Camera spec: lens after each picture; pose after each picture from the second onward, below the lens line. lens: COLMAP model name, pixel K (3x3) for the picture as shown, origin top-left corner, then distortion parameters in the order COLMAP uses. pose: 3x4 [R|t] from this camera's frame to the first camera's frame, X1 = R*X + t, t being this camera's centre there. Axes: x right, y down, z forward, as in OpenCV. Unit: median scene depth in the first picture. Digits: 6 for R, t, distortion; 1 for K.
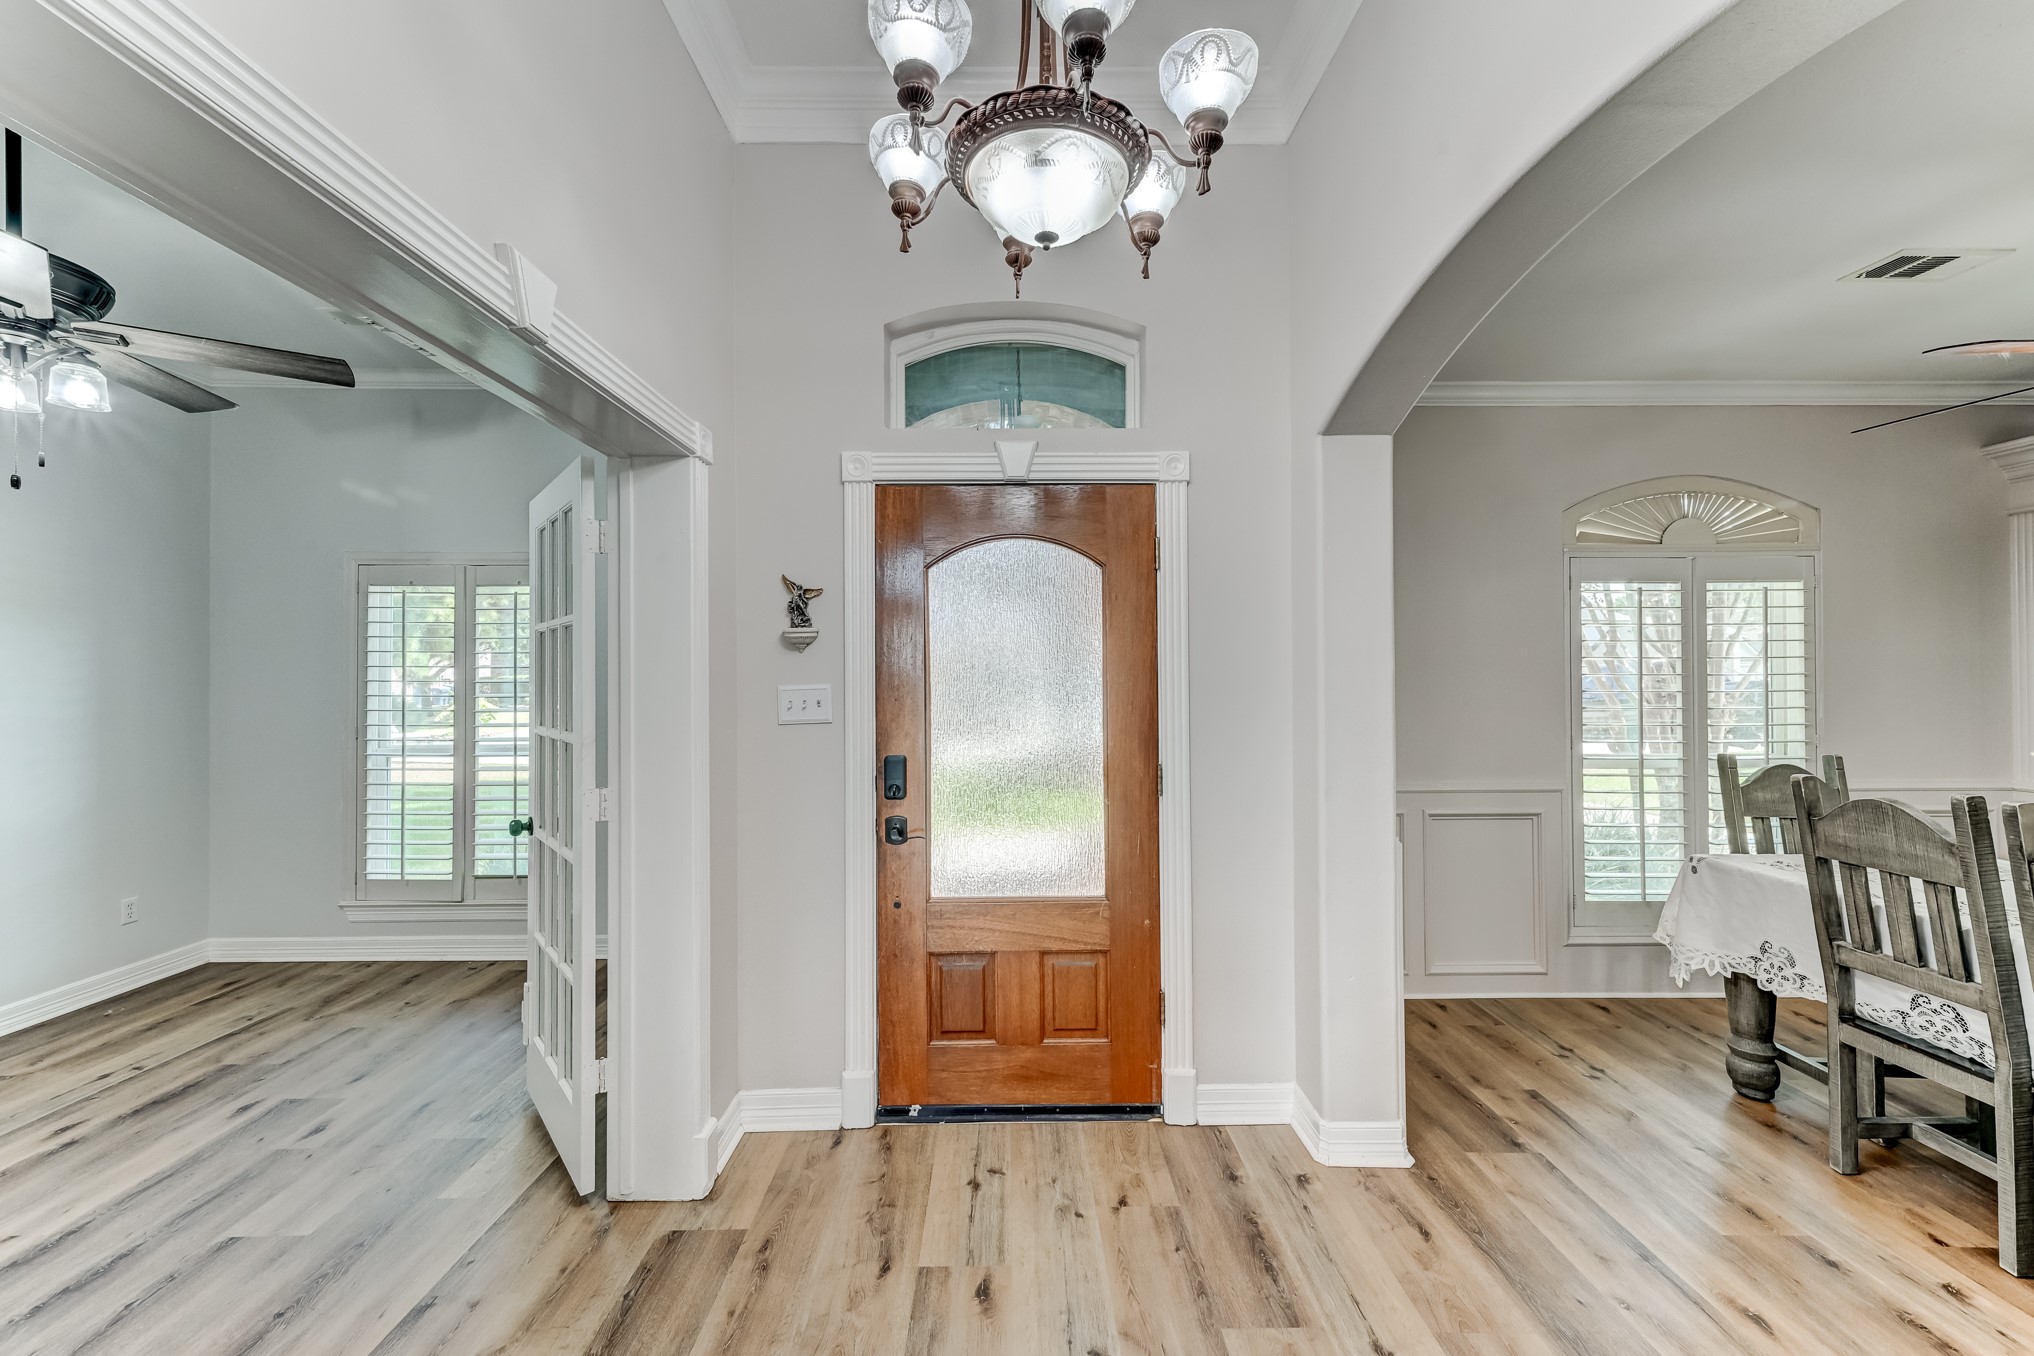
lens RADIAL K [[795.7, 0, 1012.9], [0, 795.7, 676.3], [0, 0, 1]] dist [0.001887, -0.000104]
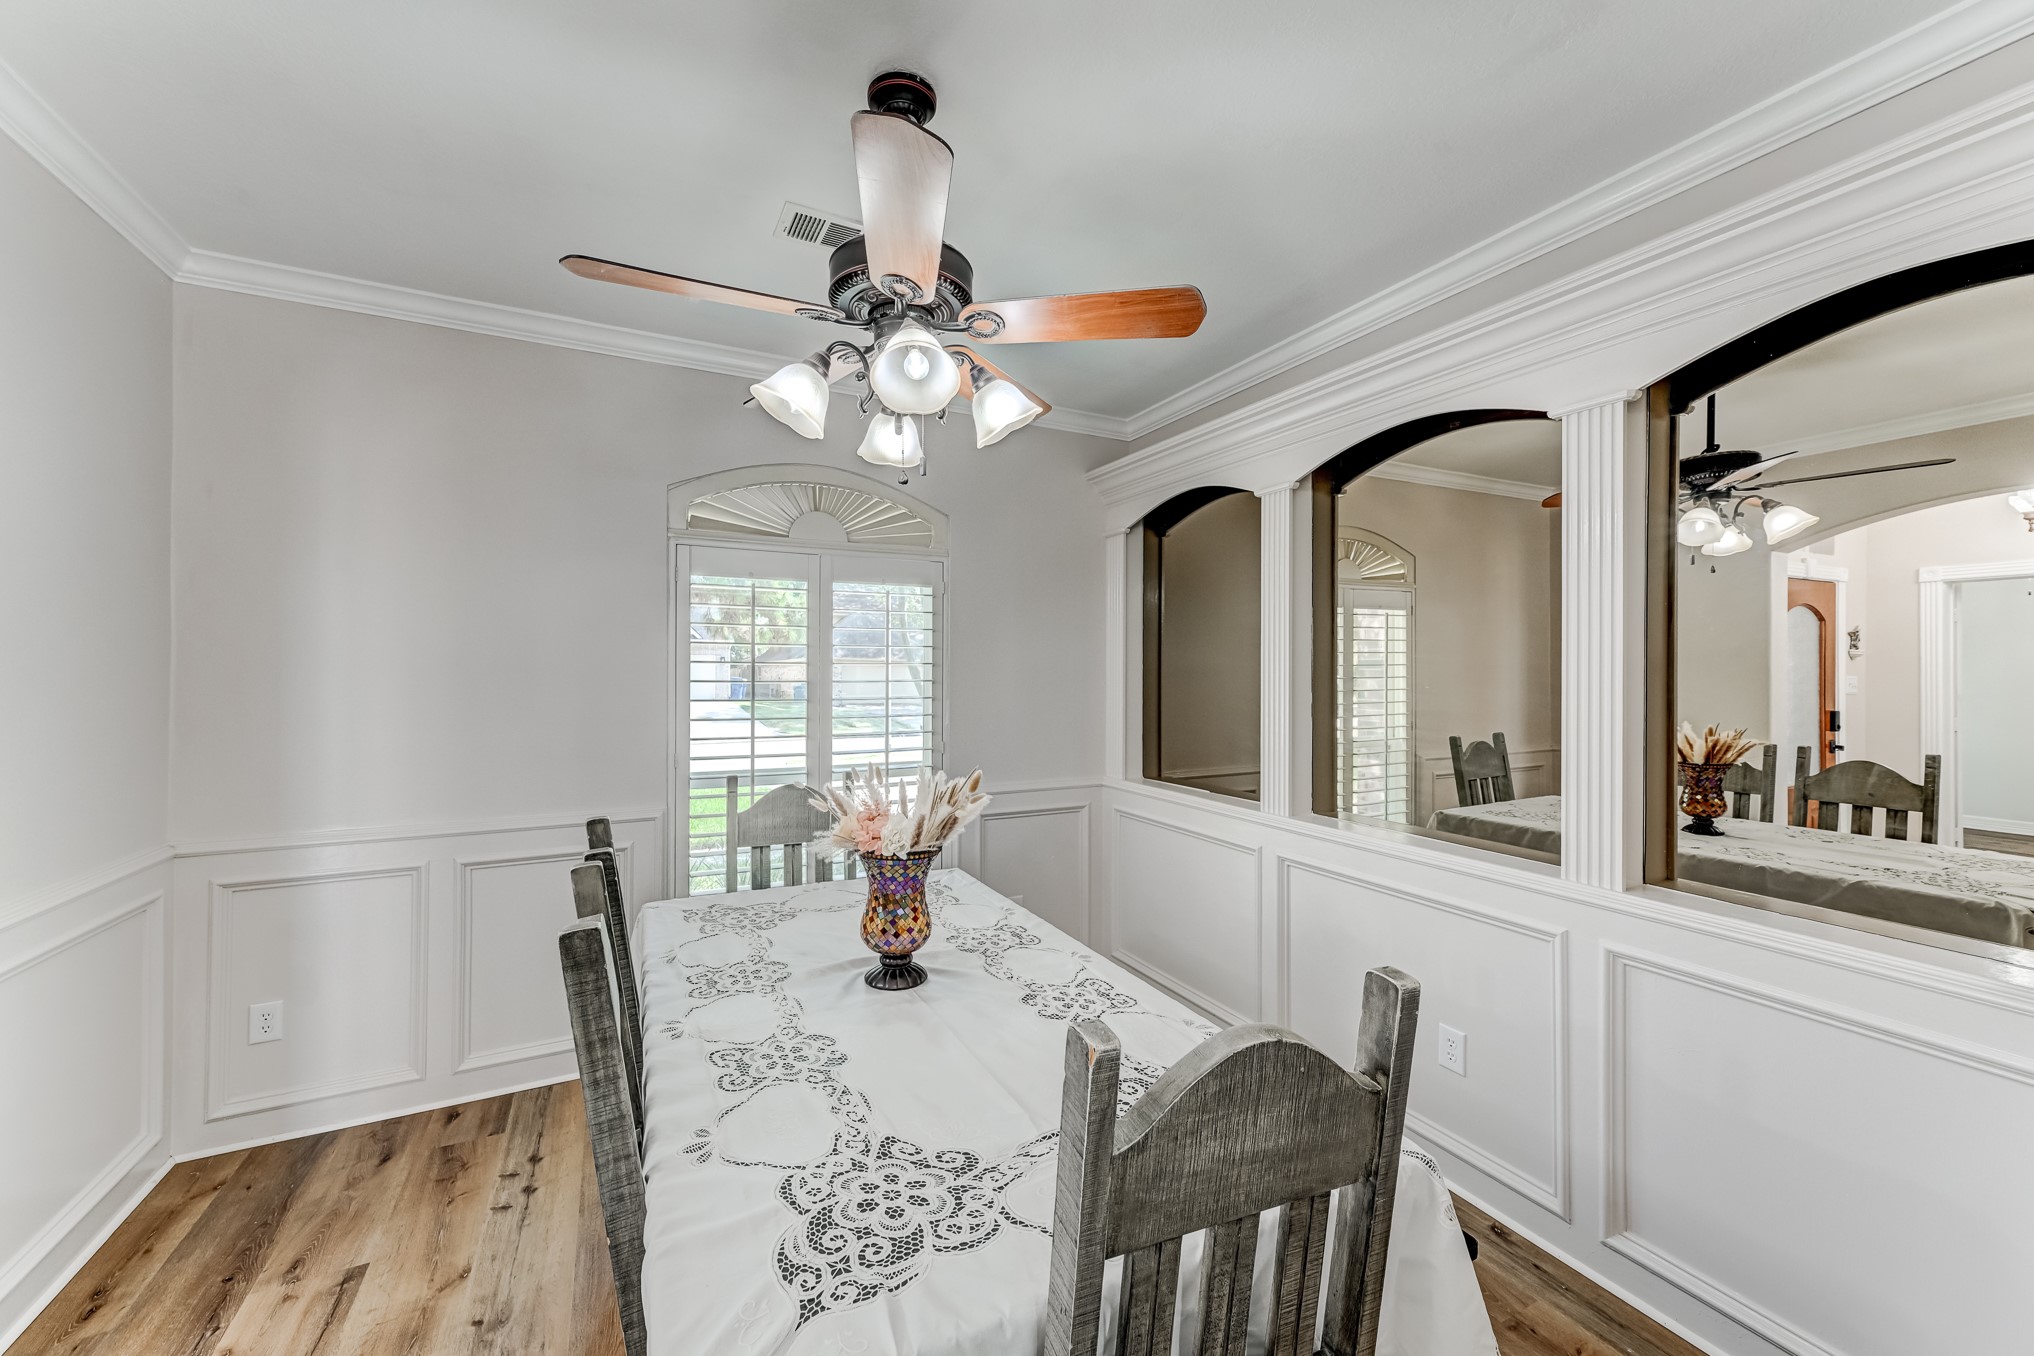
lens RADIAL K [[795.7, 0, 1019.4], [0, 795.7, 671.7], [0, 0, 1]] dist [0.001887, -0.000104]
pose [[0.894588, 0.004941, 0.446865, 0.440155], [-0.005526, 0.999985, 0.000005, -0.009890], [-0.446858, -0.002474, 0.894601, 0.047139]]
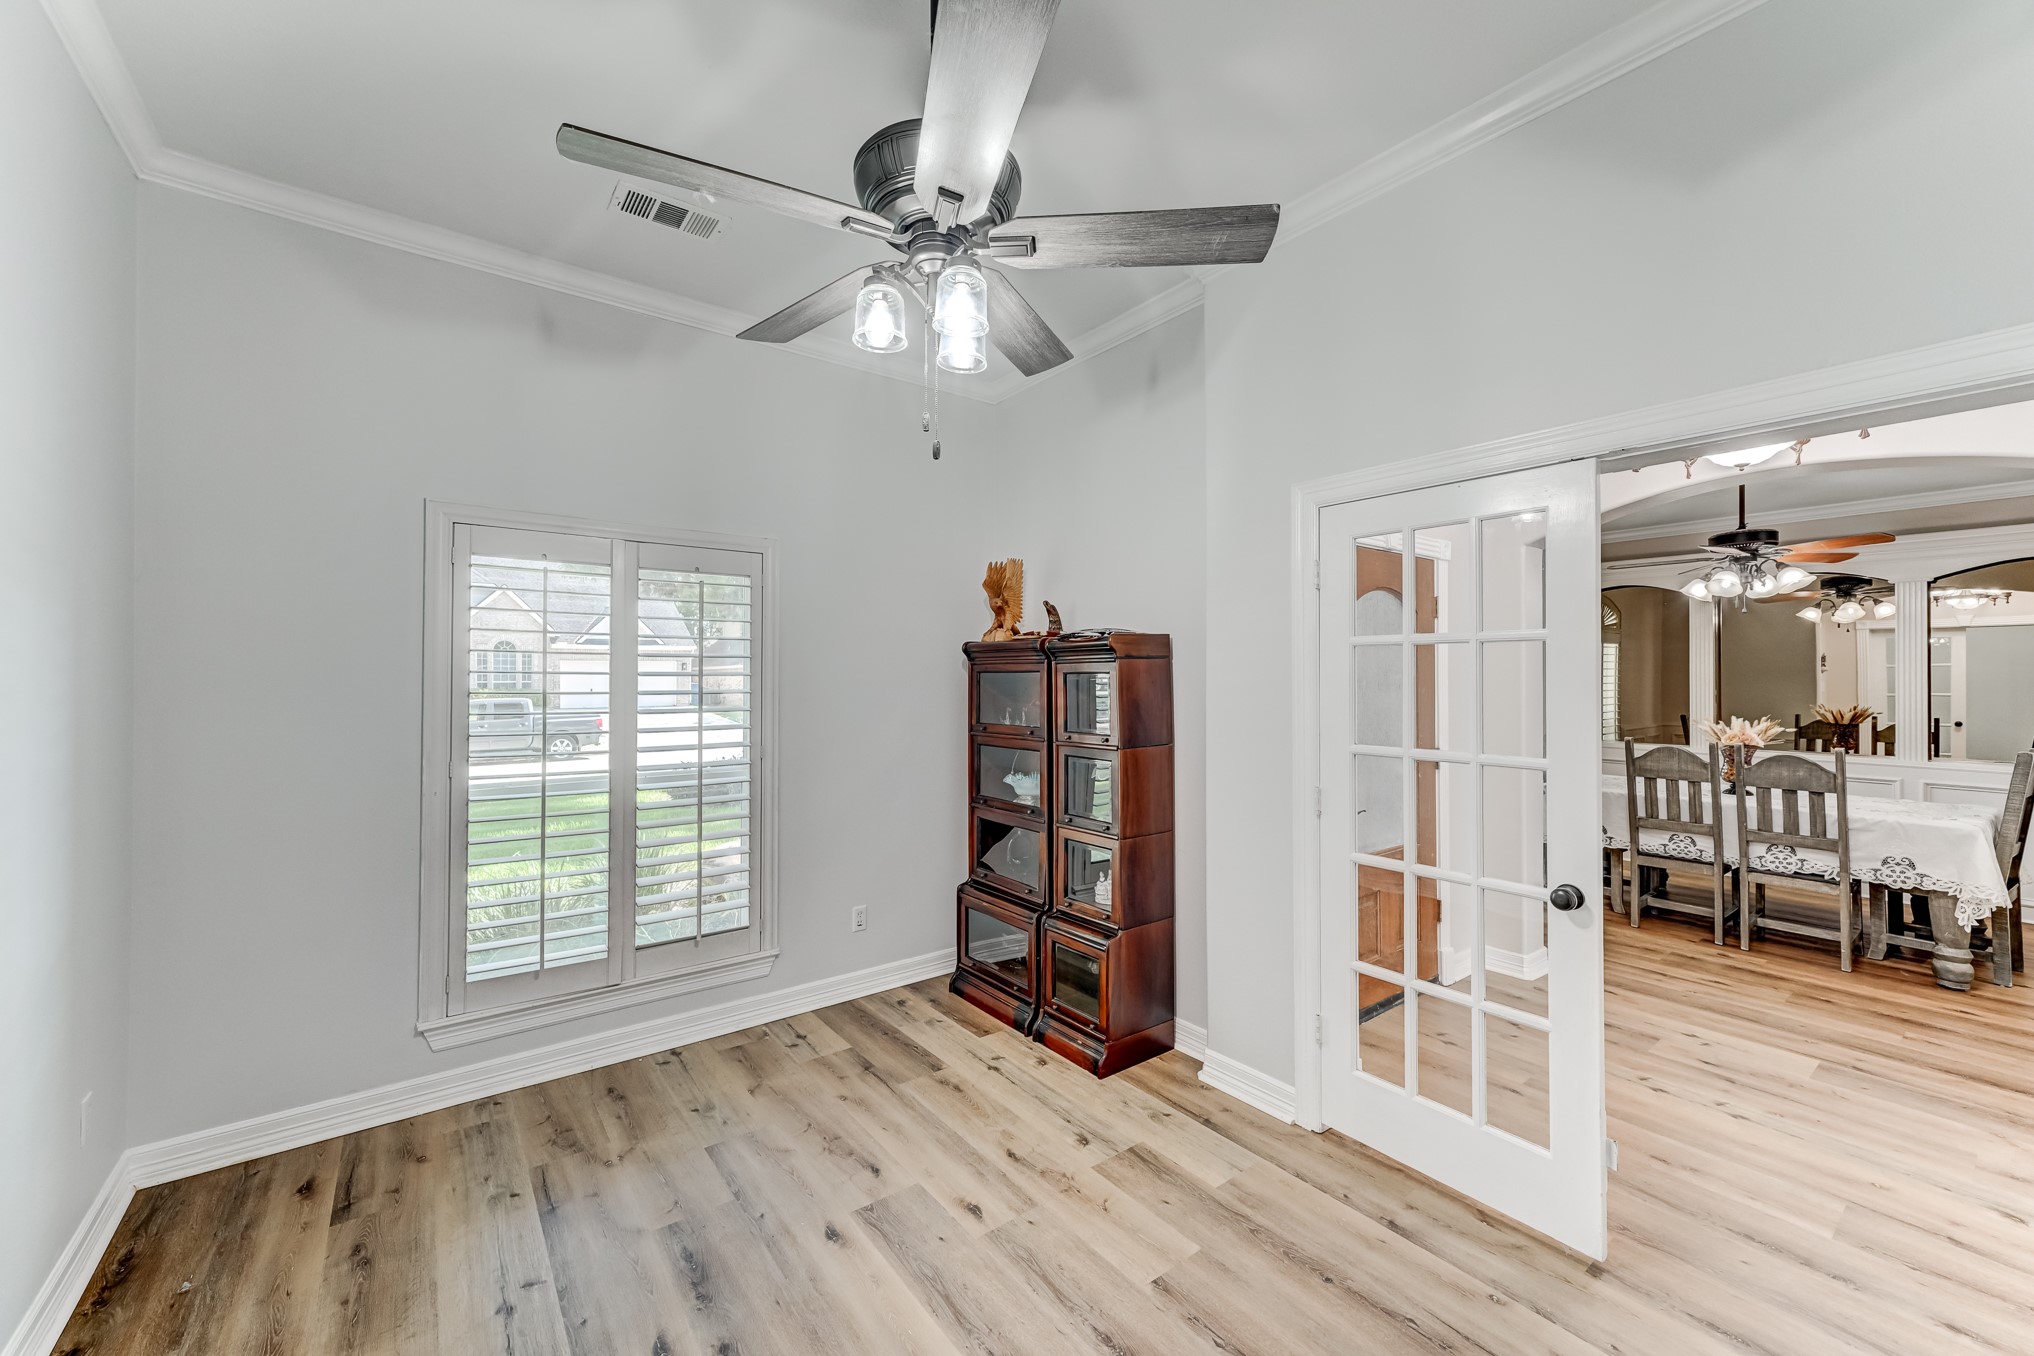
lens RADIAL K [[795.7, 0, 1012.6], [0, 795.7, 674.7], [0, 0, 1]] dist [0.001887, -0.000104]
pose [[0.802019, 0.012679, 0.597163, -1.077223], [-0.002446, 0.999836, -0.017944, 0.002182], [-0.597293, 0.012930, 0.801919, 0.213133]]
